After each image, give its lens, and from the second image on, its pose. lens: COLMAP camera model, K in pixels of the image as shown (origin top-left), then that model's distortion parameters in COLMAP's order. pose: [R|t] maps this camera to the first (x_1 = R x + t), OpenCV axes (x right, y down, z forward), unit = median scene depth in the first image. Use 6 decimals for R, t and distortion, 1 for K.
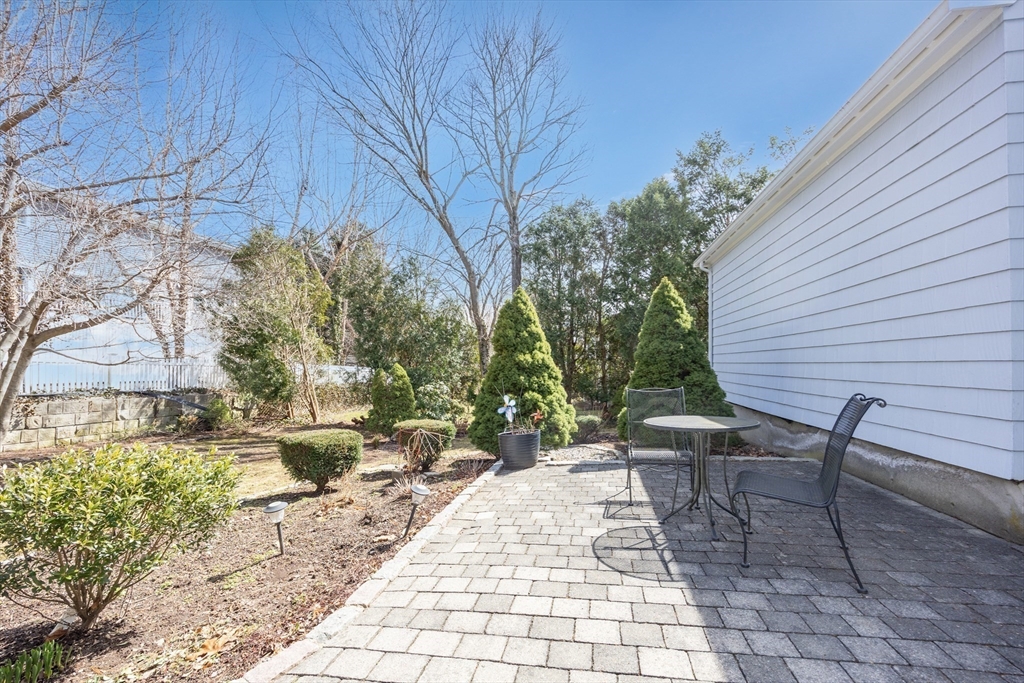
lens RADIAL K [[415.7, 0, 545.8], [0, 415.7, 366.2], [0, 0, 1]] dist [-0.000031, -0.000089]
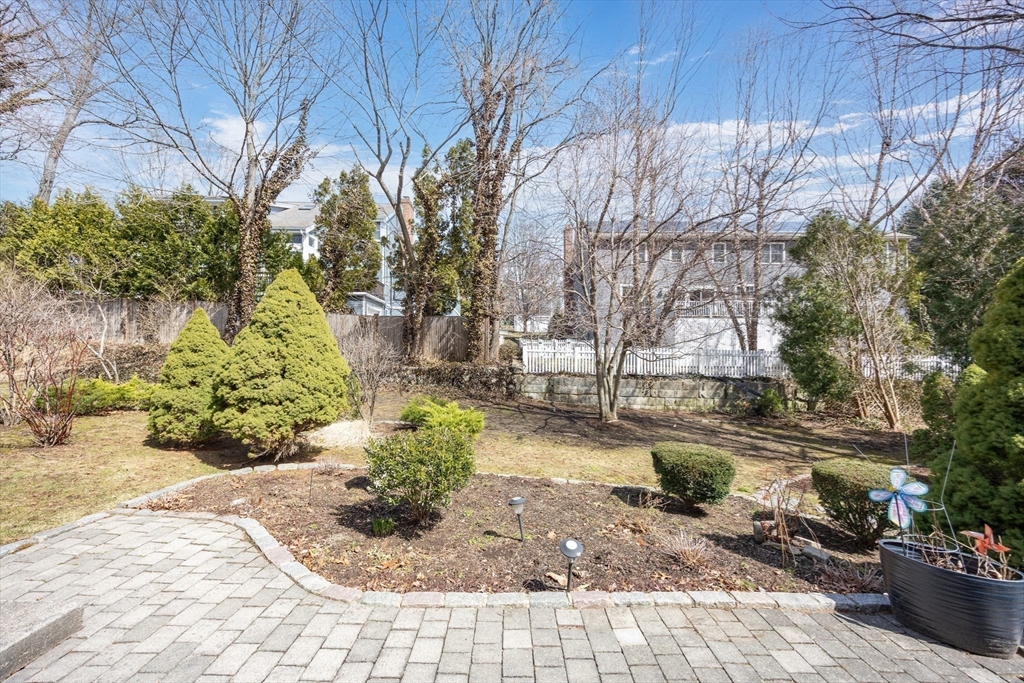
lens RADIAL K [[392.8, 0, 512.0], [0, 392.8, 341.5], [0, 0, 1]] dist [-0.000391, -0.000107]
pose [[0.126037, -0.010357, -0.991971, 0.143076], [0.000898, 0.999946, -0.010326, -0.036002], [0.992025, 0.000411, 0.126040, 0.216486]]
